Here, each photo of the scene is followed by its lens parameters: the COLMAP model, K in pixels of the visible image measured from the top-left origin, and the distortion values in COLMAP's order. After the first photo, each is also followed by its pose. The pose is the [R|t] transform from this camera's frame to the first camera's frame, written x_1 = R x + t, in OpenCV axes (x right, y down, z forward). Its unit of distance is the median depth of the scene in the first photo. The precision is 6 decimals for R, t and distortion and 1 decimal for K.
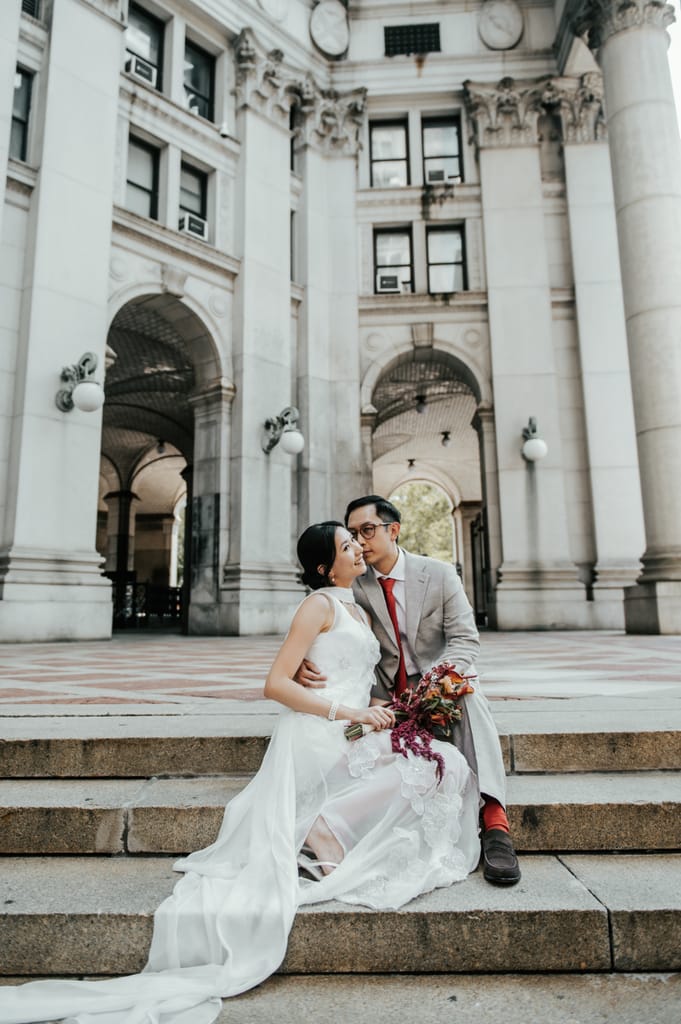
lens RADIAL K [[806.0, 0, 323.7], [0, 806.0, 440.6], [0, 0, 1]] dist [-0.015108, -0.004521]
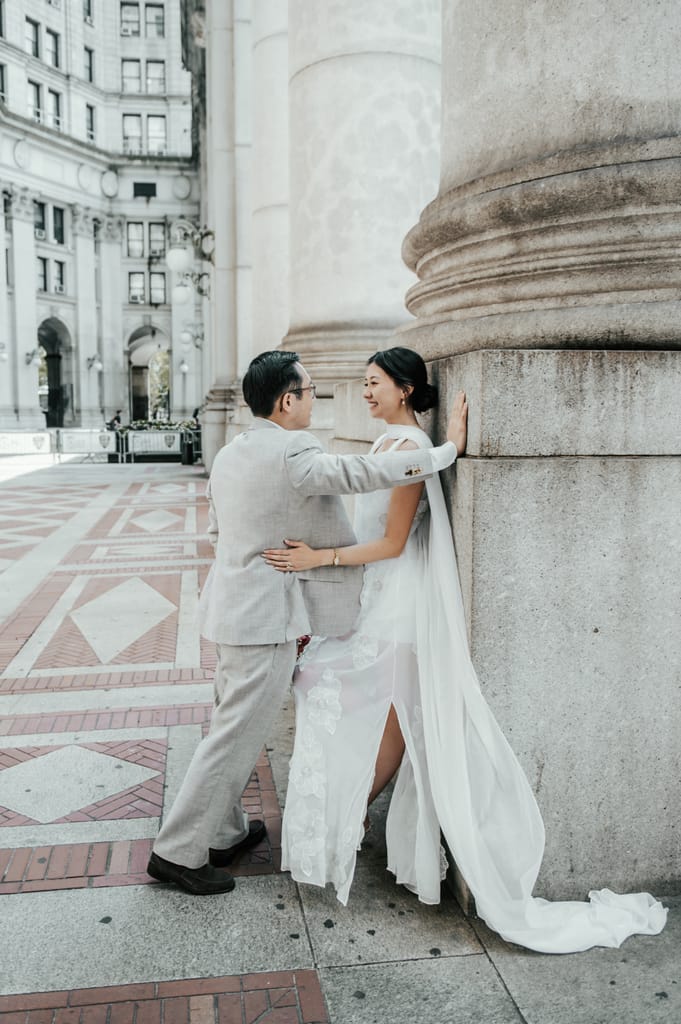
lens RADIAL K [[790.3, 0, 292.2], [0, 790.3, 494.0], [0, 0, 1]] dist [-0.006562, -0.007380]
pose [[0.979044, -0.010895, 0.203356, 0.056868], [-0.051033, 0.953581, 0.296782, -0.389861], [-0.197150, -0.300940, 0.933042, -1.718430]]
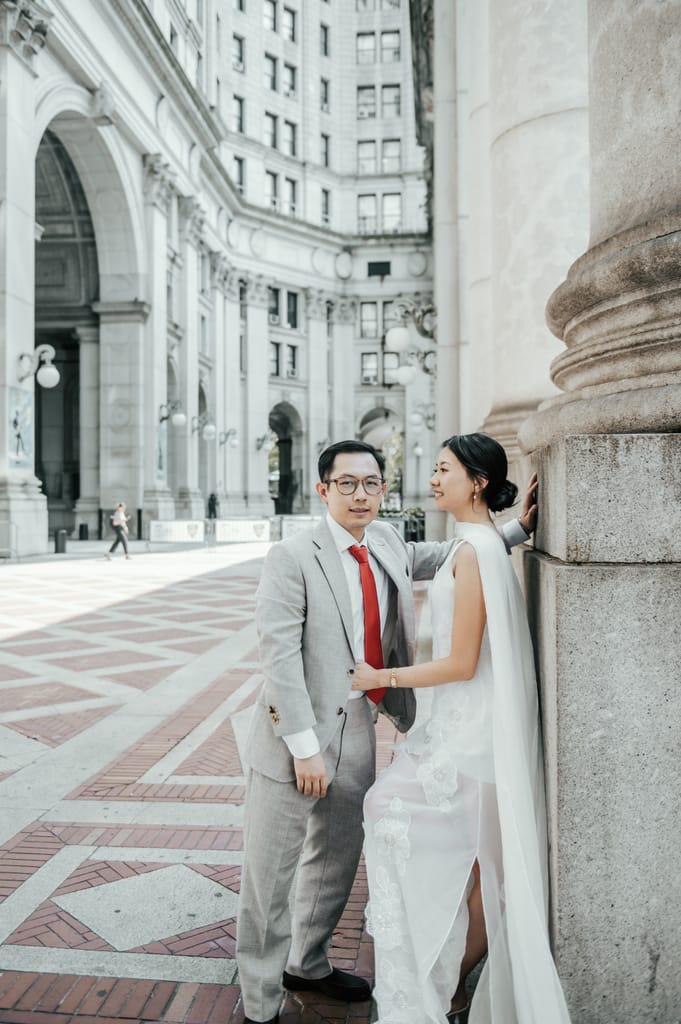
lens RADIAL K [[856.1, 0, 325.5], [0, 856.1, 505.2], [0, 0, 1]] dist [-0.013327, -0.012522]
pose [[0.999086, 0.006376, -0.042272, 0.070460], [0.002720, 0.977331, 0.211698, -0.390503], [0.042663, -0.211620, 0.976420, -1.716954]]
